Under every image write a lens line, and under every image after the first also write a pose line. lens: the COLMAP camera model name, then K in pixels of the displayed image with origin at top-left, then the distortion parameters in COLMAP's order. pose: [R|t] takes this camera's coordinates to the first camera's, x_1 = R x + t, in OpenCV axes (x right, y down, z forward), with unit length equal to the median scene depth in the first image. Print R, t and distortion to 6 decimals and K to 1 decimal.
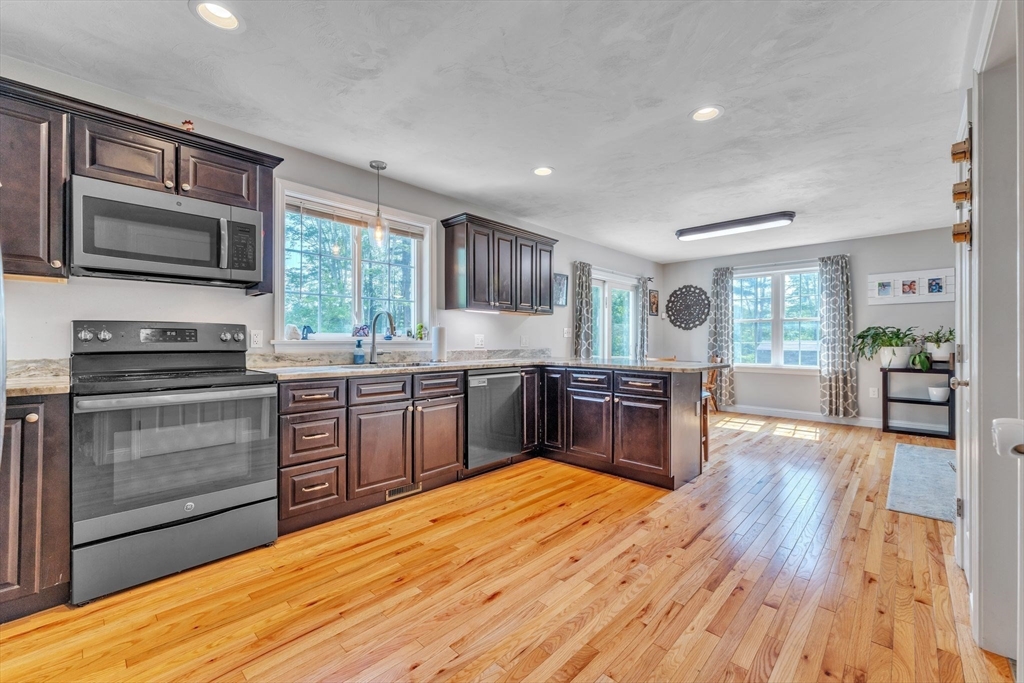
lens RADIAL K [[413.5, 0, 509.4], [0, 413.5, 342.6], [0, 0, 1]] dist [-0.001728, -0.000446]
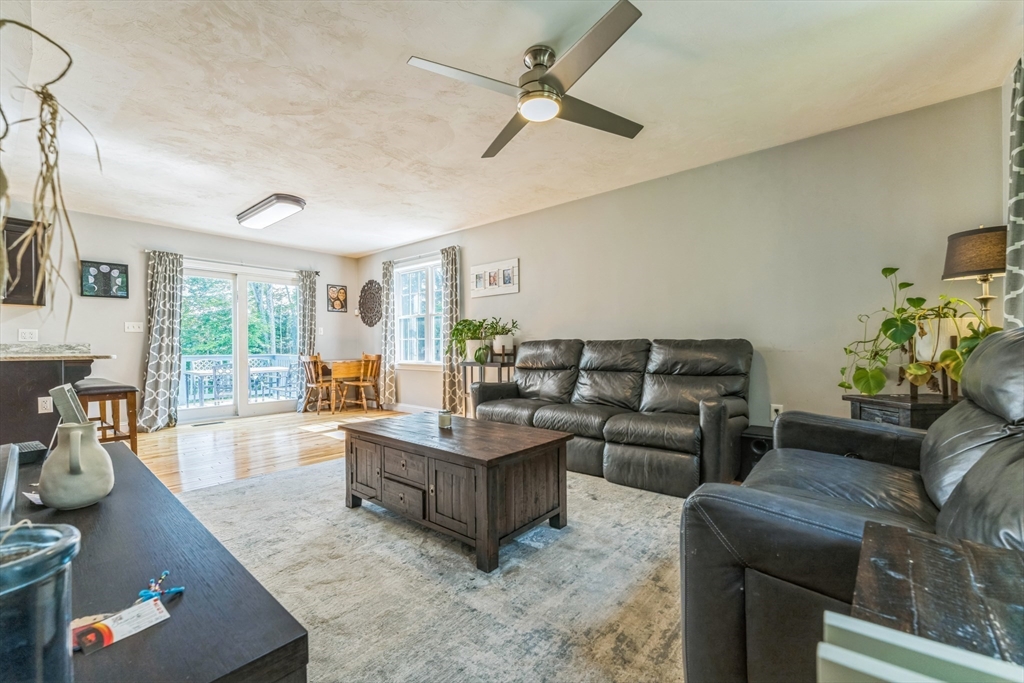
lens RADIAL K [[415.7, 0, 512.4], [0, 415.7, 348.7], [0, 0, 1]] dist [0.001731, -0.001091]
pose [[0.998006, -0.005571, 0.062869, 1.520244], [0.005458, 0.999983, 0.001975, 0.043950], [-0.062879, -0.001628, 0.998020, 0.036709]]
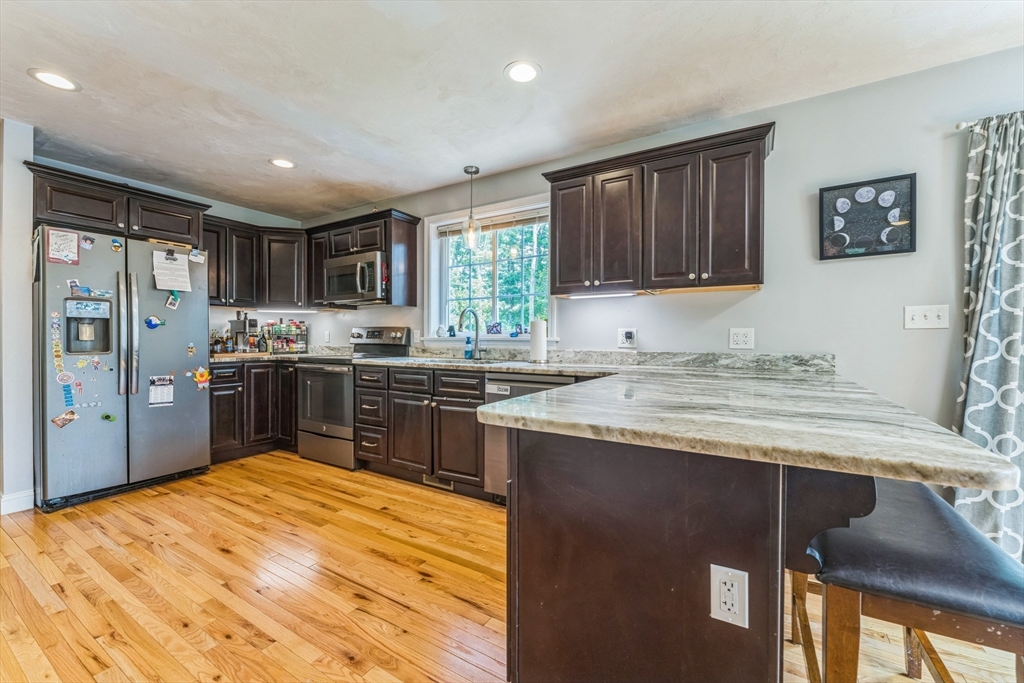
lens RADIAL K [[415.7, 0, 508.6], [0, 415.7, 340.0], [0, 0, 1]] dist [0.001731, -0.001091]
pose [[0.207692, 0.002034, -0.978192, 0.733369], [-0.006712, 0.999977, 0.000654, 0.000273], [0.978171, 0.006429, 0.207701, 0.870138]]
